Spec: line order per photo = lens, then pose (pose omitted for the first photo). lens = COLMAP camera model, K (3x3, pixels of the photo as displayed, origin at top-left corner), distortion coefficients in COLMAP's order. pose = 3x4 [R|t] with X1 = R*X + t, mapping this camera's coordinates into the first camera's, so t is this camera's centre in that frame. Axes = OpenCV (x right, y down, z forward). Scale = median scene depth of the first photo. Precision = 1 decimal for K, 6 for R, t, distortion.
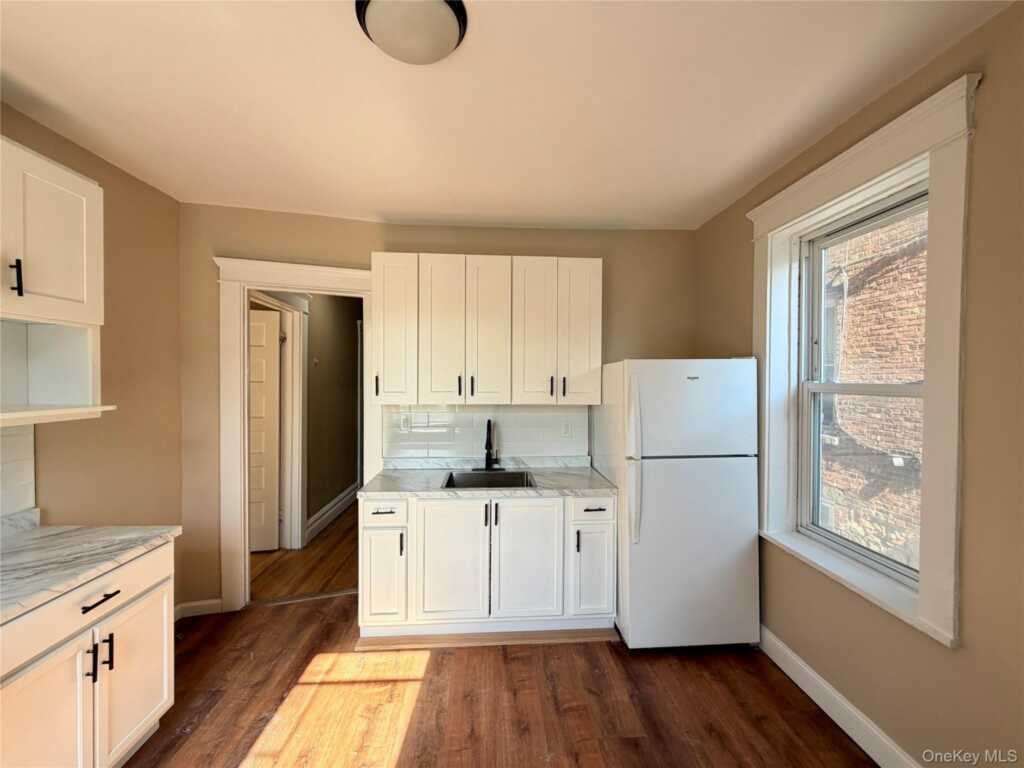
lens RADIAL K [[410.7, 0, 509.0], [0, 410.7, 385.8], [0, 0, 1]] dist [-0.000757, 0.000018]
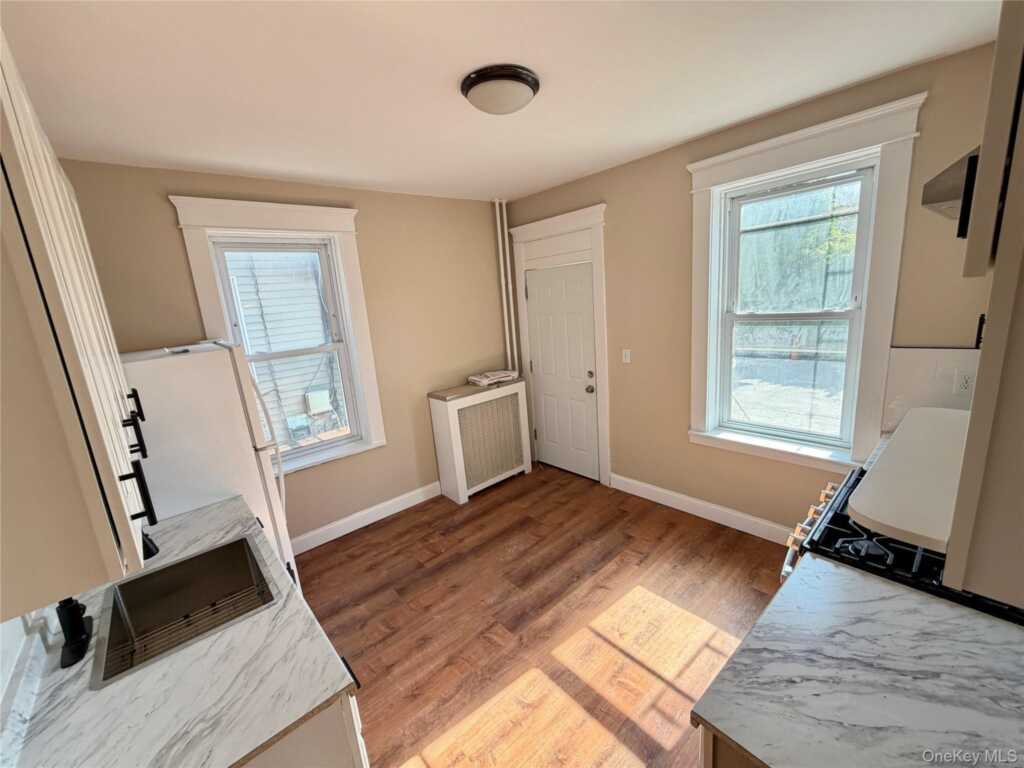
lens RADIAL K [[409.0, 0, 508.5], [0, 409.0, 381.4], [0, 0, 1]] dist [-0.000301, 0.000056]
pose [[-0.617532, -0.107569, 0.779156, -0.889126], [0.092763, 0.973730, 0.207953, -0.135763], [-0.781057, 0.200695, -0.591331, 1.227340]]
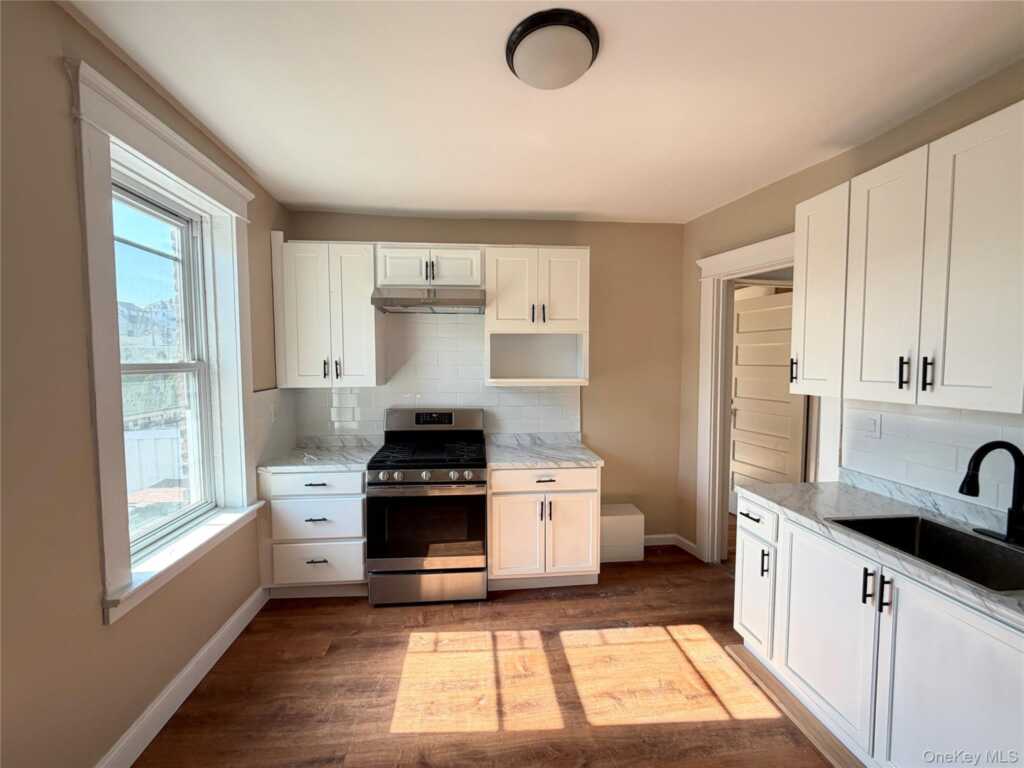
lens RADIAL K [[410.7, 0, 509.0], [0, 410.7, 385.8], [0, 0, 1]] dist [-0.000757, 0.000018]
pose [[0.046316, 0.051868, -0.997579, 0.592576], [-0.014451, 0.998581, 0.051249, -0.004410], [0.998822, 0.012042, 0.047000, 0.509509]]
